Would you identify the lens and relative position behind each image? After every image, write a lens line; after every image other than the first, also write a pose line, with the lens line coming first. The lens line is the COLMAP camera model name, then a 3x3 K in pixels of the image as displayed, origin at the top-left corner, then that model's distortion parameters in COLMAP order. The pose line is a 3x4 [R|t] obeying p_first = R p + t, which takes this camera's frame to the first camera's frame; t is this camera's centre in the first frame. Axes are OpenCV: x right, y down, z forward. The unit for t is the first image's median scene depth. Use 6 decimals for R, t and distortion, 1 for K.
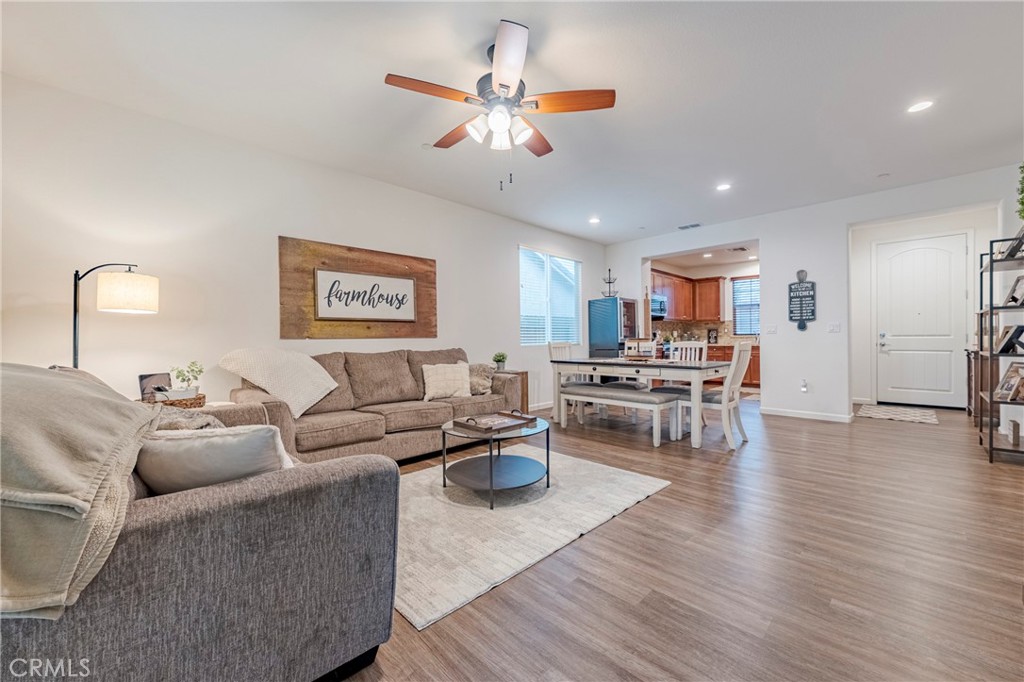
lens RADIAL K [[402.1, 0, 511.2], [0, 402.1, 341.2], [0, 0, 1]] dist [0.000249, -0.000249]
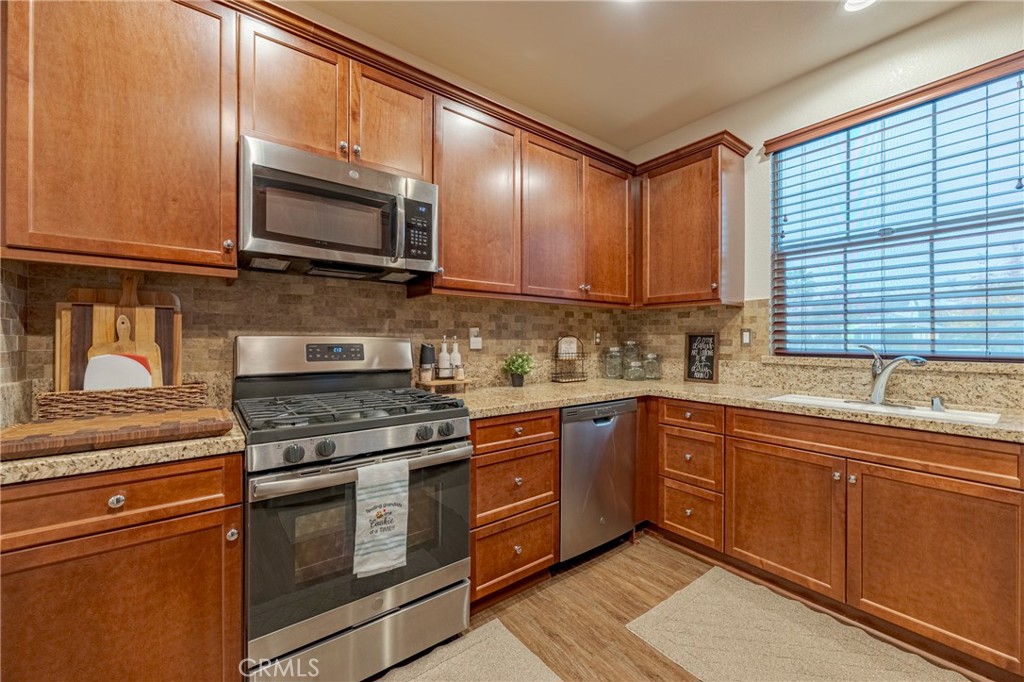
lens RADIAL K [[402.1, 0, 512.0], [0, 402.1, 339.7], [0, 0, 1]] dist [0.000249, -0.000249]
pose [[0.991767, 0.011075, -0.127572, 0.412567], [-0.011474, 0.999931, -0.002392, -0.022618], [0.127537, 0.003836, 0.991826, 0.709533]]
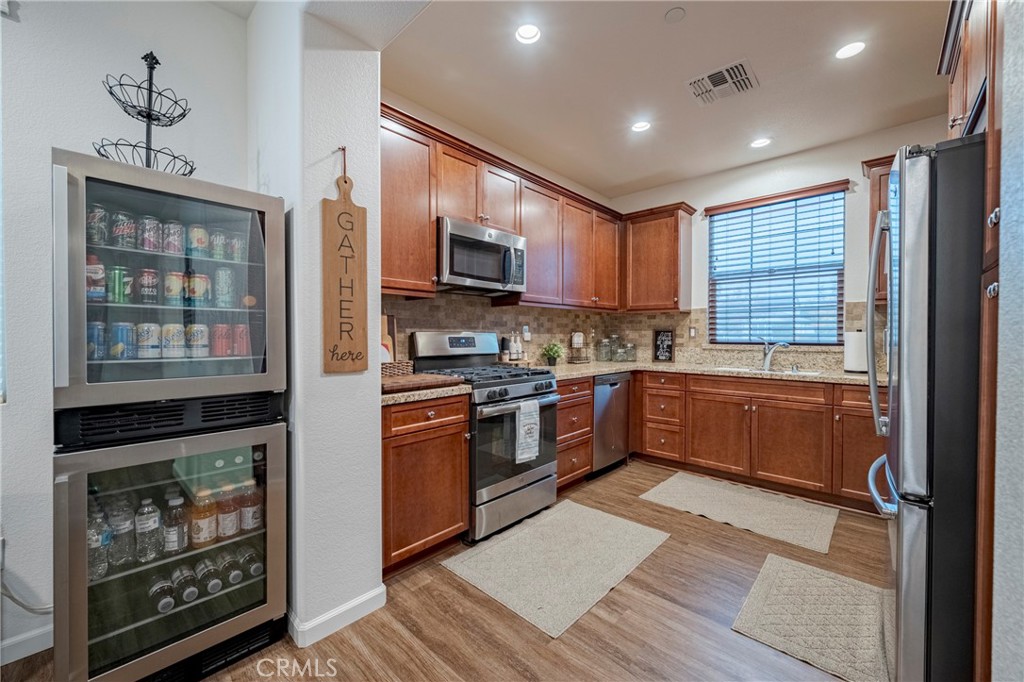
lens RADIAL K [[402.1, 0, 512.1], [0, 402.1, 339.6], [0, 0, 1]] dist [0.000249, -0.000249]
pose [[0.999098, 0.009310, 0.041427, 0.325263], [-0.009707, 0.999909, 0.009392, -0.021202], [-0.041336, -0.009785, 0.999097, 0.581123]]
